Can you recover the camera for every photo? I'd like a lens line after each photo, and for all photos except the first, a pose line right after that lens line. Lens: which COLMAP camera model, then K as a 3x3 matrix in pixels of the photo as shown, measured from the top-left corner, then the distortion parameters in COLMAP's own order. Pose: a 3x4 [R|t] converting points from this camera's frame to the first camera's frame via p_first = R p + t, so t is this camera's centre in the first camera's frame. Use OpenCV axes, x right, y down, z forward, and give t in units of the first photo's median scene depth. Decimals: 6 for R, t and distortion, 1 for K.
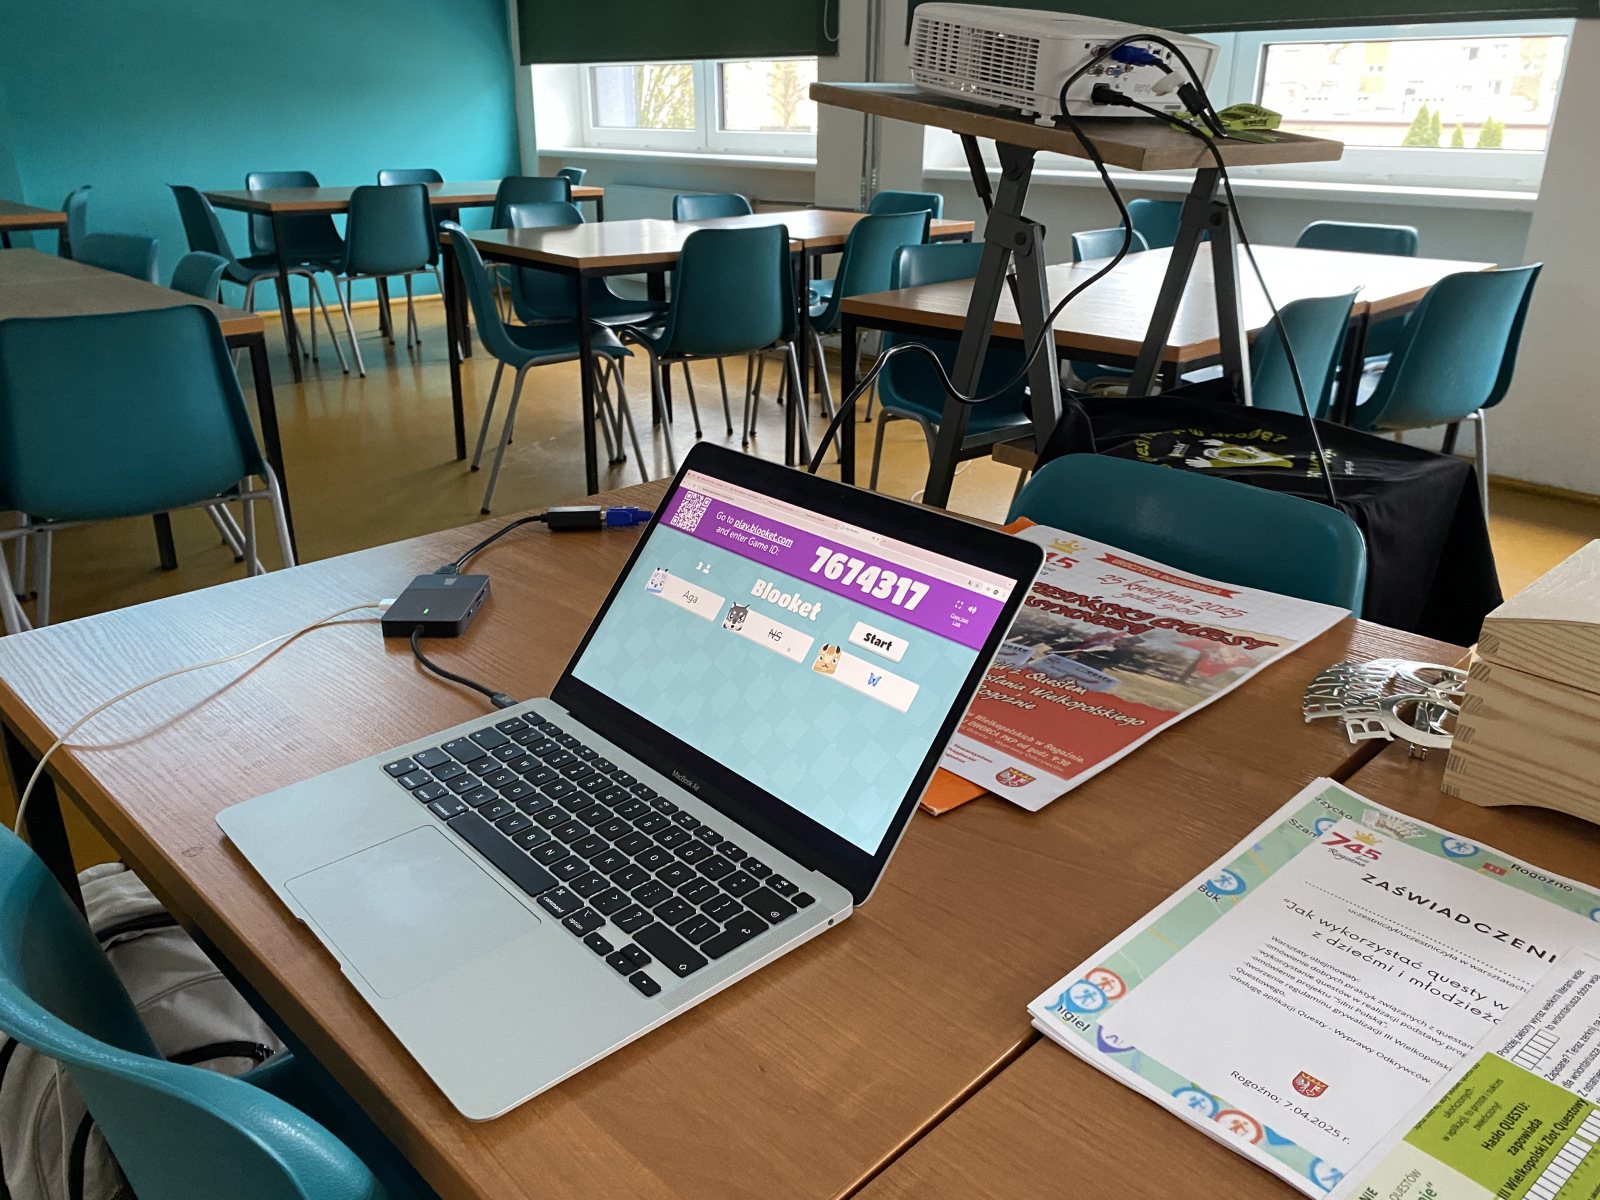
lens RADIAL K [[1205.1, 0, 800.0], [0, 1205.1, 600.0], [0, 0, 1]] dist [0.004739, -0.005884]
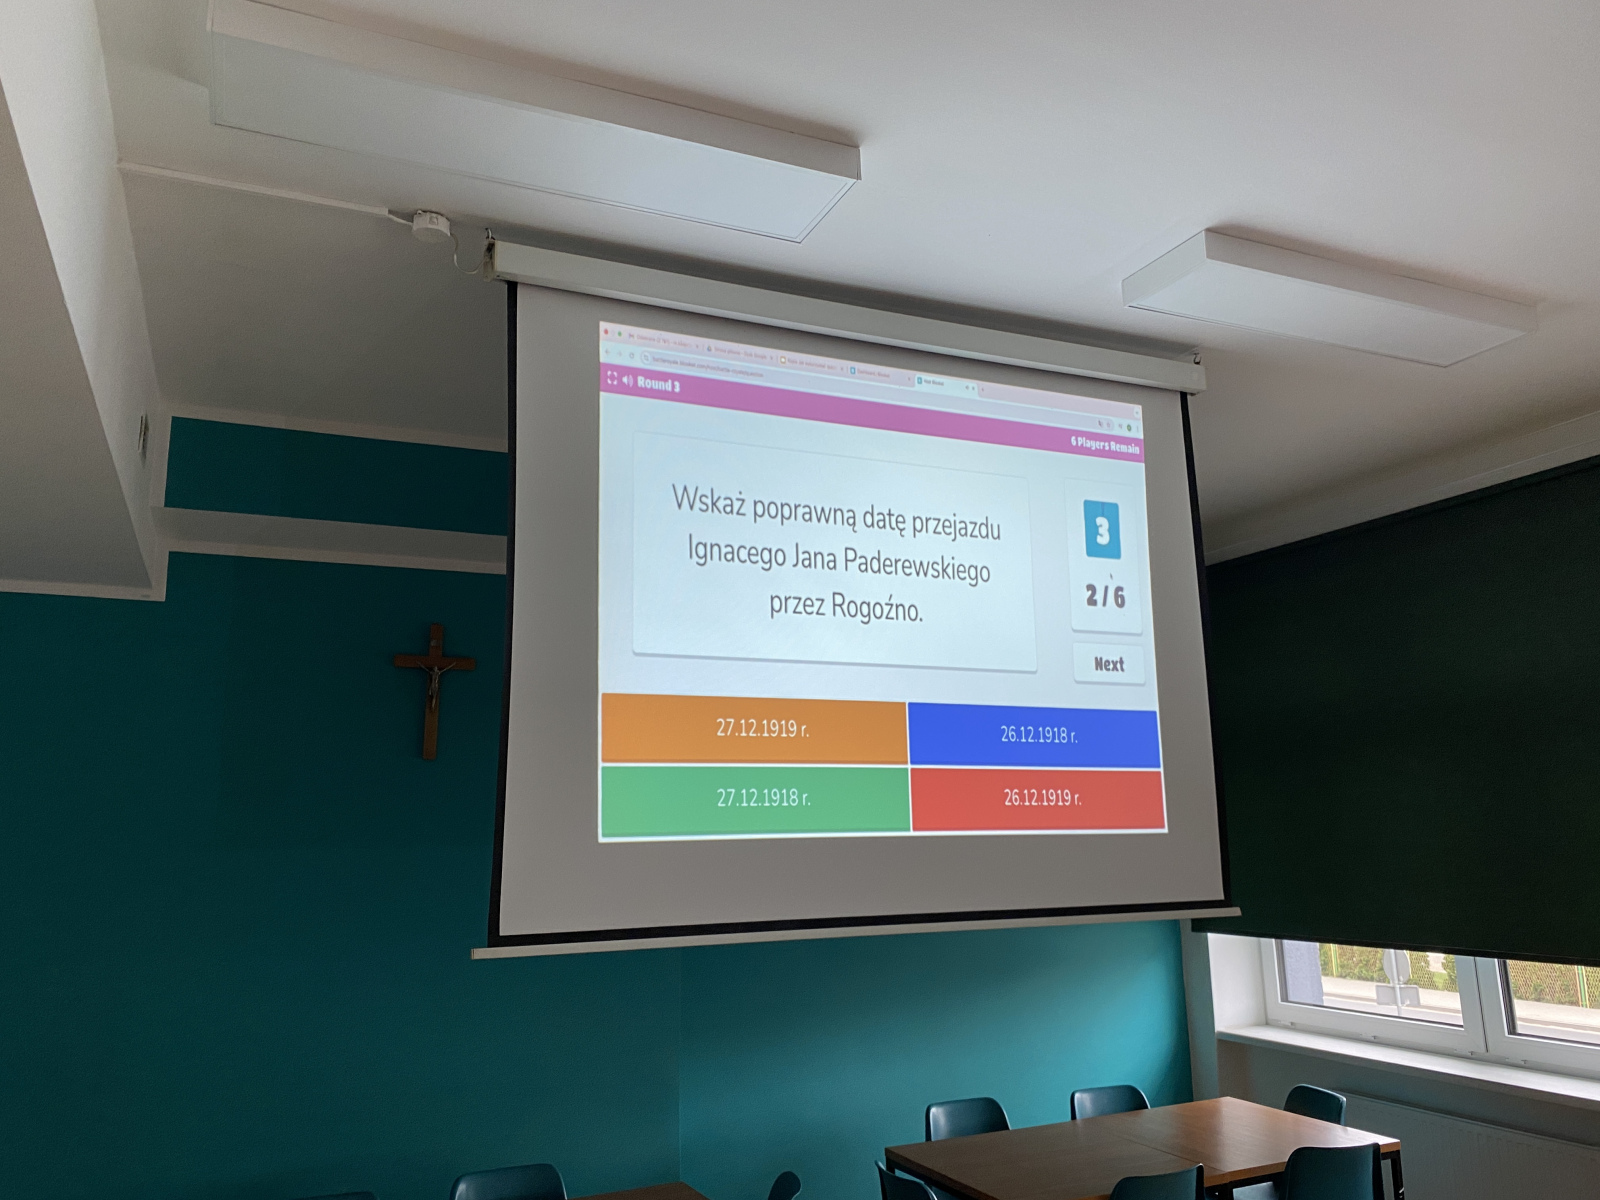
lens RADIAL K [[1205.1, 0, 800.0], [0, 1205.1, 600.0], [0, 0, 1]] dist [0.004739, -0.005884]
pose [[0.945311, -0.092087, -0.312902, -0.990941], [-0.094151, 0.841445, -0.532077, -0.775624], [0.312287, 0.532439, 0.786757, 0.557970]]
